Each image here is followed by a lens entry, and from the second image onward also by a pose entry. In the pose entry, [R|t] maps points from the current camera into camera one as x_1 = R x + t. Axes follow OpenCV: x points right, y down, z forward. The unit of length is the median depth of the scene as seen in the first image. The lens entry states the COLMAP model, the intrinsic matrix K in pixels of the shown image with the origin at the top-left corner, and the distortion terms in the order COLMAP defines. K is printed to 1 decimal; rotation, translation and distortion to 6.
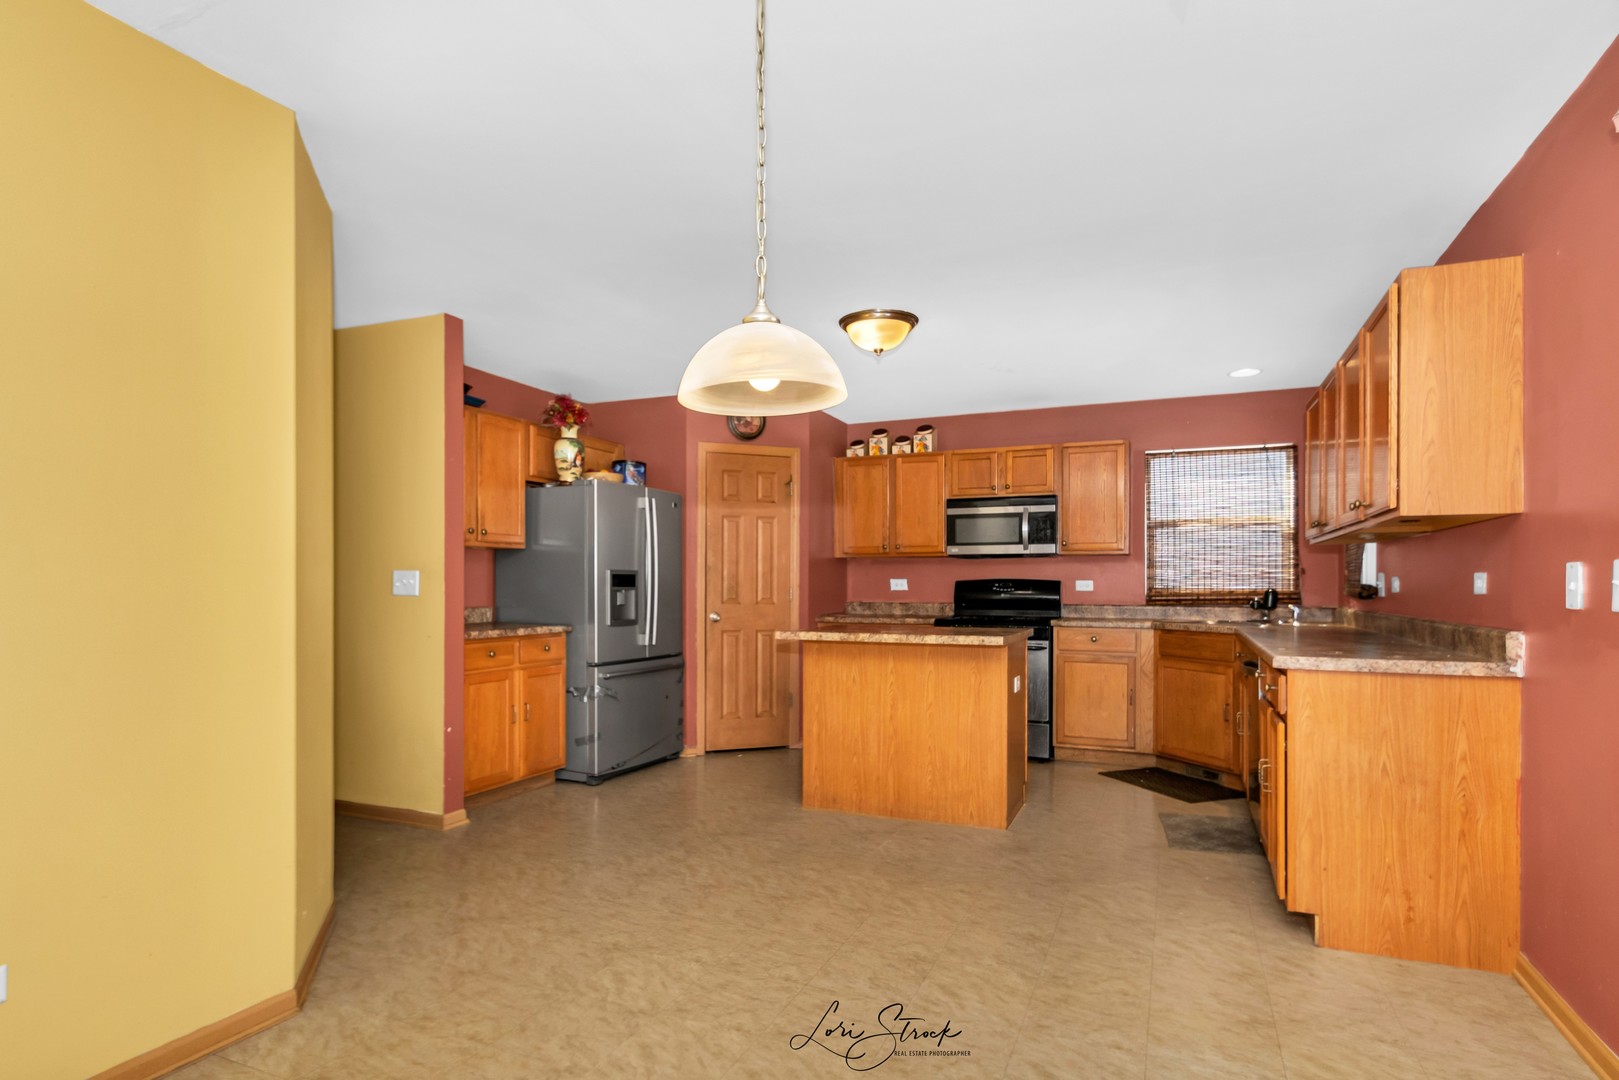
lens RADIAL K [[857.8, 0, 809.8], [0, 857.8, 585.9], [0, 0, 1]] dist [-0.000817, 0.000129]
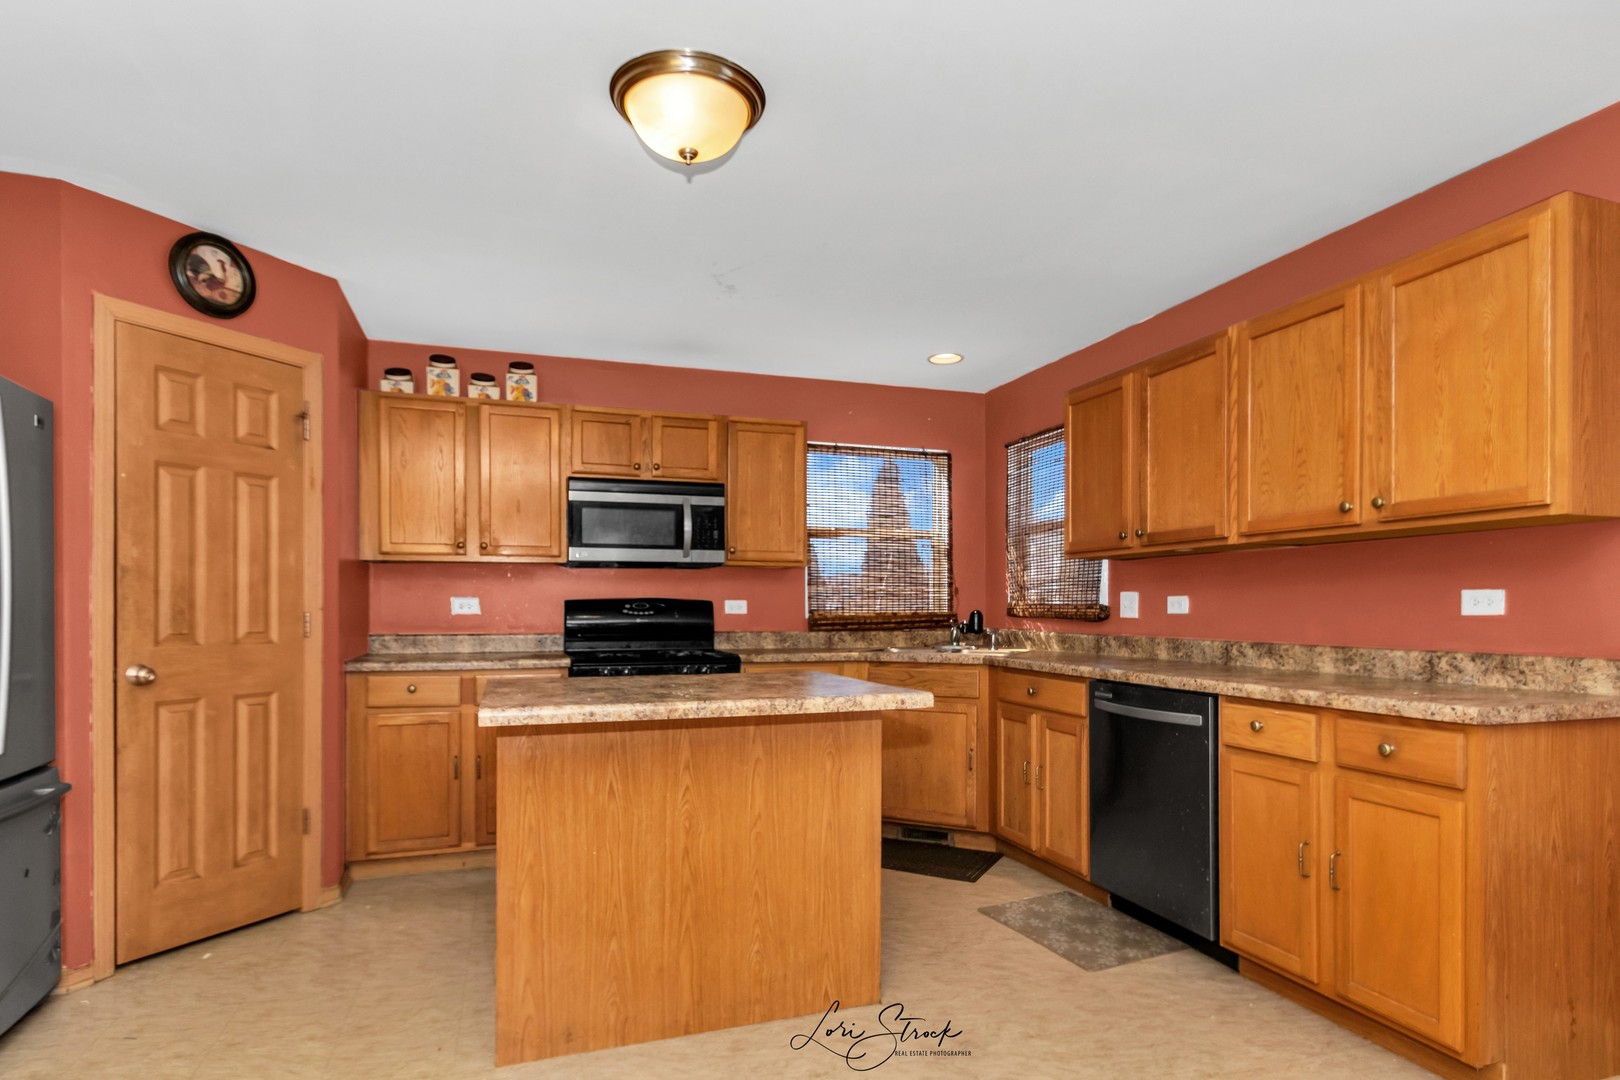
lens RADIAL K [[857.7, 0, 809.4], [0, 857.7, 606.9], [0, 0, 1]] dist [0.003291, 0.000010]
pose [[0.742792, -0.001235, 0.669521, -0.152662], [0.001963, 0.999998, -0.000334, -0.000027], [-0.669519, 0.001562, 0.742793, 0.402214]]
